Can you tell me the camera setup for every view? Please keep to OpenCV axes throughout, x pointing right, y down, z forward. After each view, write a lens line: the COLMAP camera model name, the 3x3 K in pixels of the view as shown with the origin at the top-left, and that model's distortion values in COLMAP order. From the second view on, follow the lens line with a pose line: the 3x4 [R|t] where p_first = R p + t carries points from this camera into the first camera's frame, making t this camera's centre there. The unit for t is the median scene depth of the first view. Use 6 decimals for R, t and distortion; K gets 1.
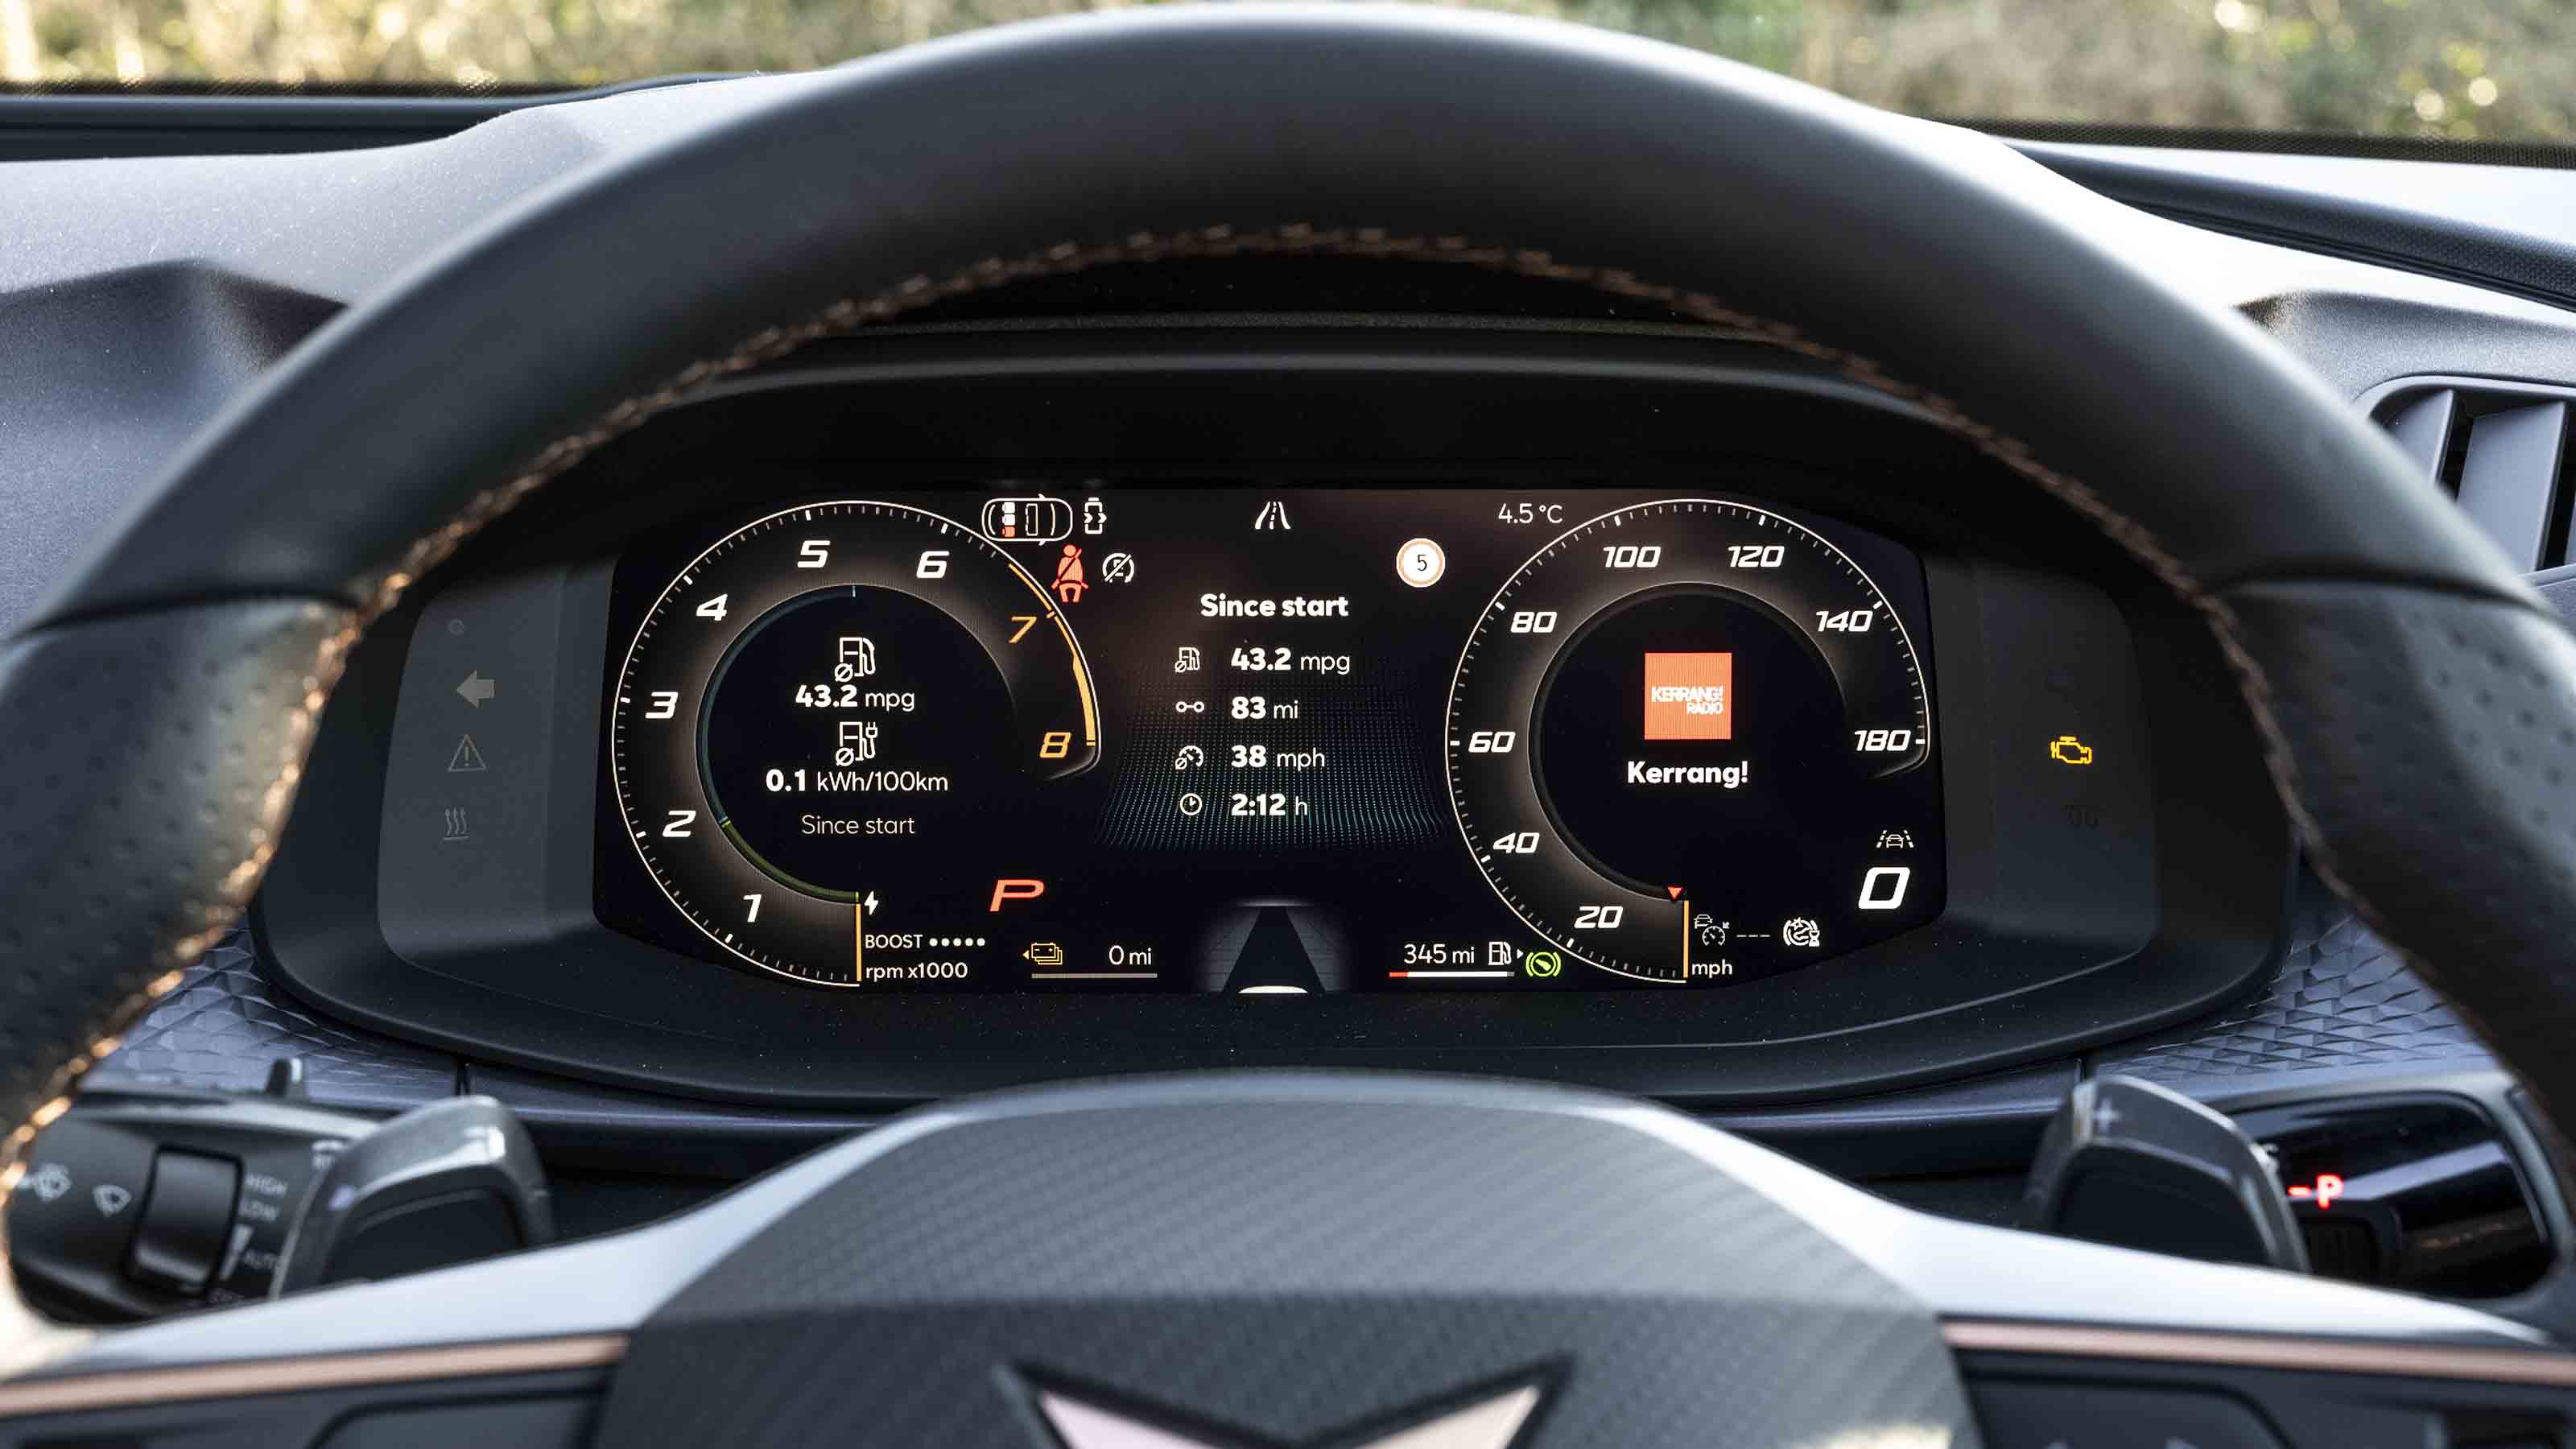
lens RADIAL K [[3806.3, 0, 1286.3], [0, 3806.3, 781.6], [0, 0, 1]] dist [0.017600, 0.028450]
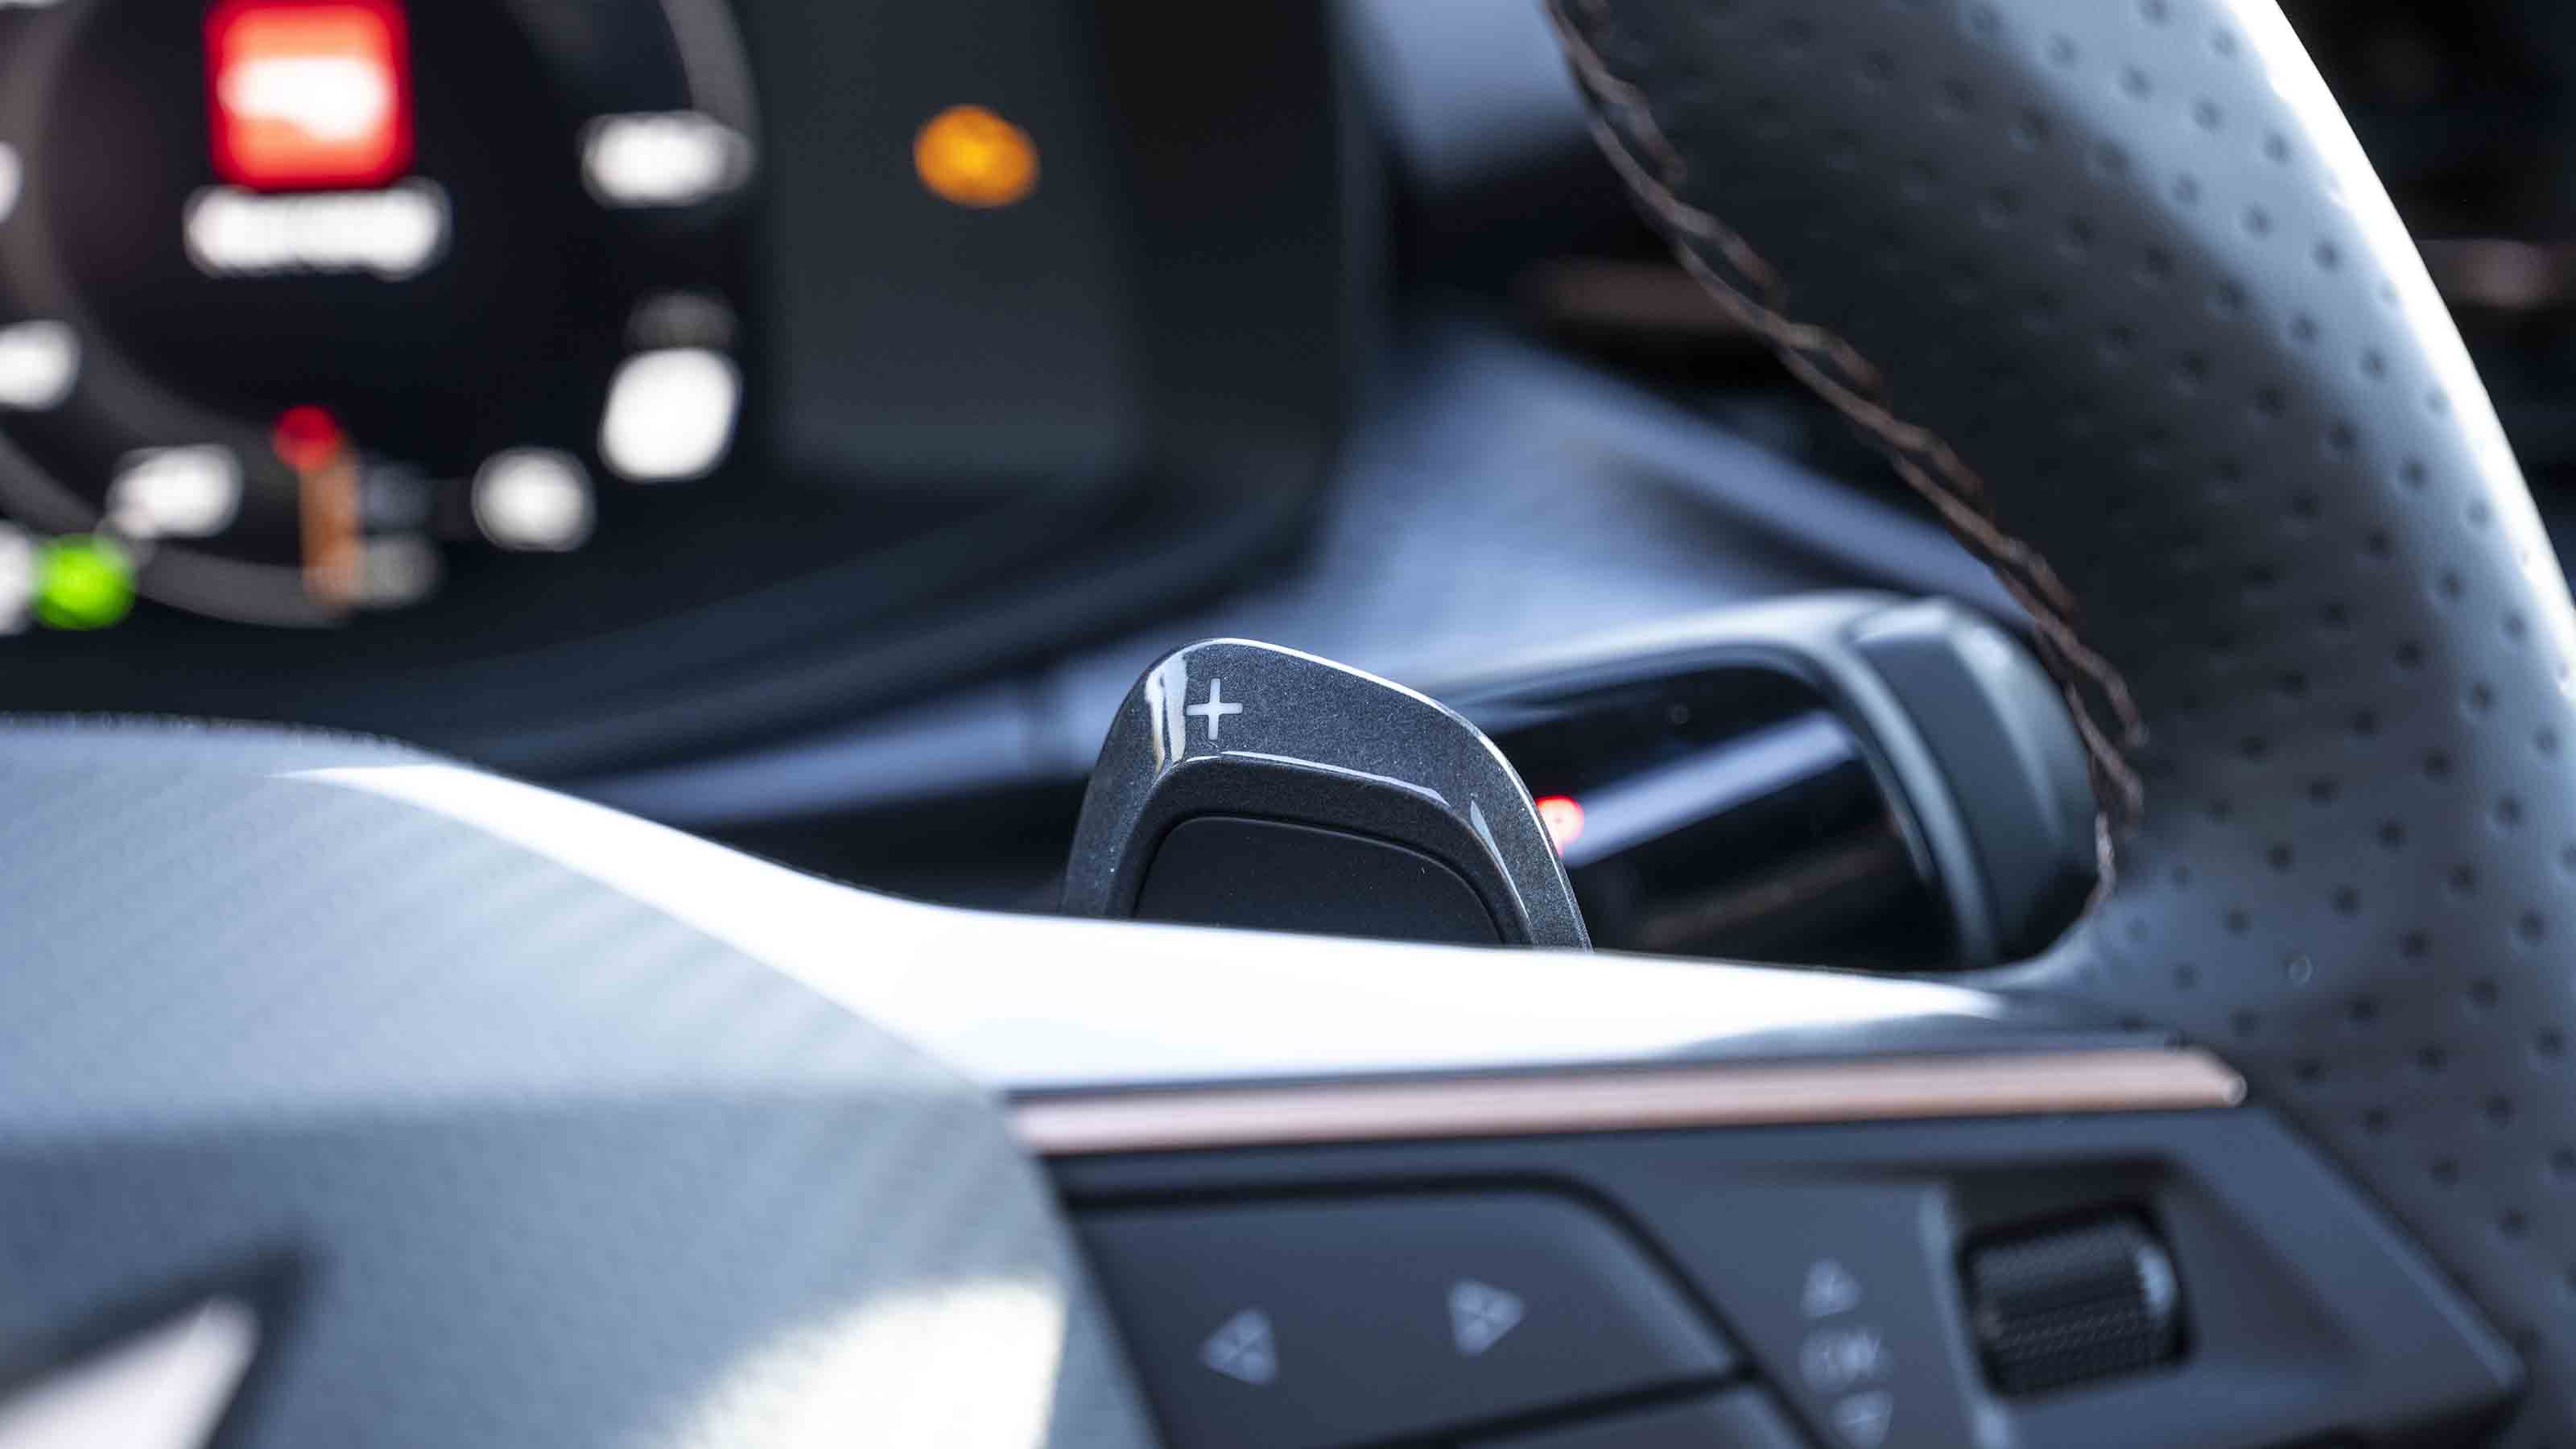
lens RADIAL K [[5096.9, 0, 1288.0], [0, 5096.9, 724.5], [0, 0, 1]] dist [-0.014534, 0.030877]
pose [[0.946279, -0.071398, 0.315371, -0.003654], [0.056043, 0.996771, 0.057507, 0.048698], [-0.318458, -0.036743, 0.947224, 0.311085]]
